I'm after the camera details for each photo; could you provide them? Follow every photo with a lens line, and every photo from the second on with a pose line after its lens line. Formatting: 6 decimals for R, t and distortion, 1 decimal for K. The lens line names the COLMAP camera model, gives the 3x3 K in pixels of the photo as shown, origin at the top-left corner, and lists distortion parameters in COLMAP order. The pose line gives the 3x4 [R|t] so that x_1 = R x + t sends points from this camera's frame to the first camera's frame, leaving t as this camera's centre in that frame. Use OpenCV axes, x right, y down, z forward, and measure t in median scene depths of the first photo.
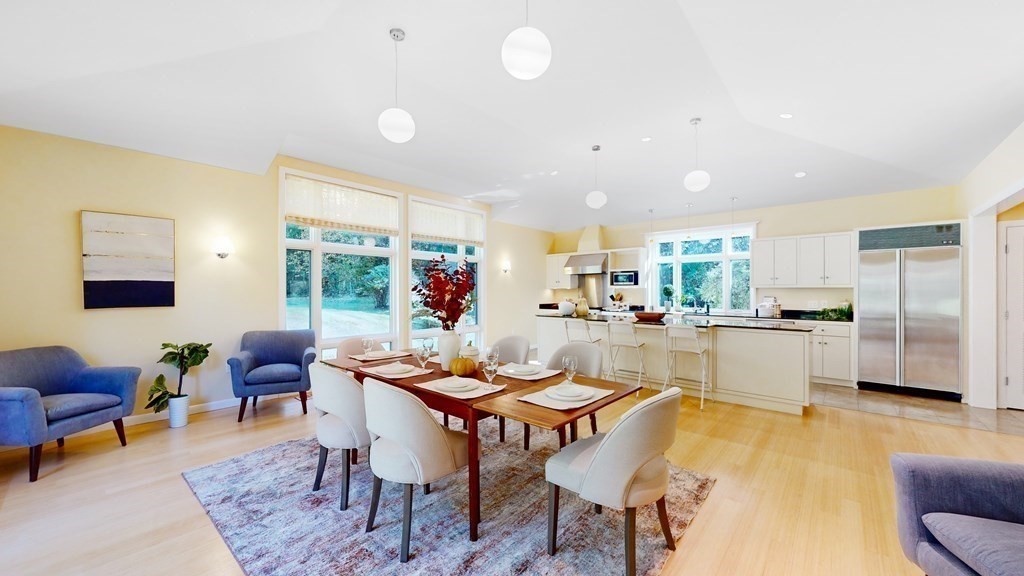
lens RADIAL K [[382.0, 0, 508.1], [0, 382.0, 290.6], [0, 0, 1]] dist [-0.000275, -0.000117]
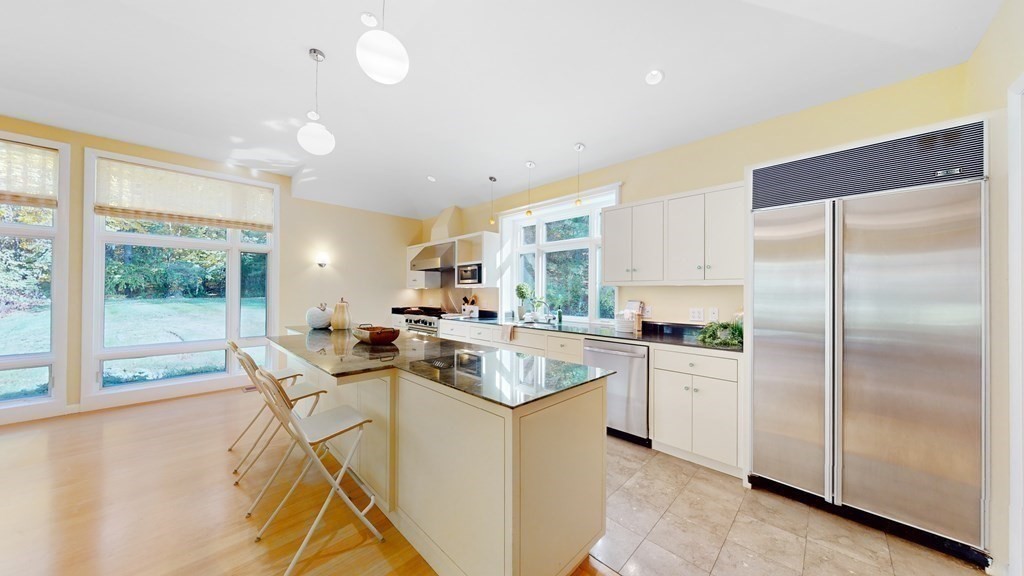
lens RADIAL K [[324.9, 0, 514.0], [0, 324.9, 290.7], [0, 0, 1]] dist [-0.000305, -0.000017]
pose [[0.997725, 0.003438, -0.067327, 0.554395], [-0.003775, 0.999981, -0.004881, 0.003003], [0.067309, 0.005124, 0.997719, 0.485390]]
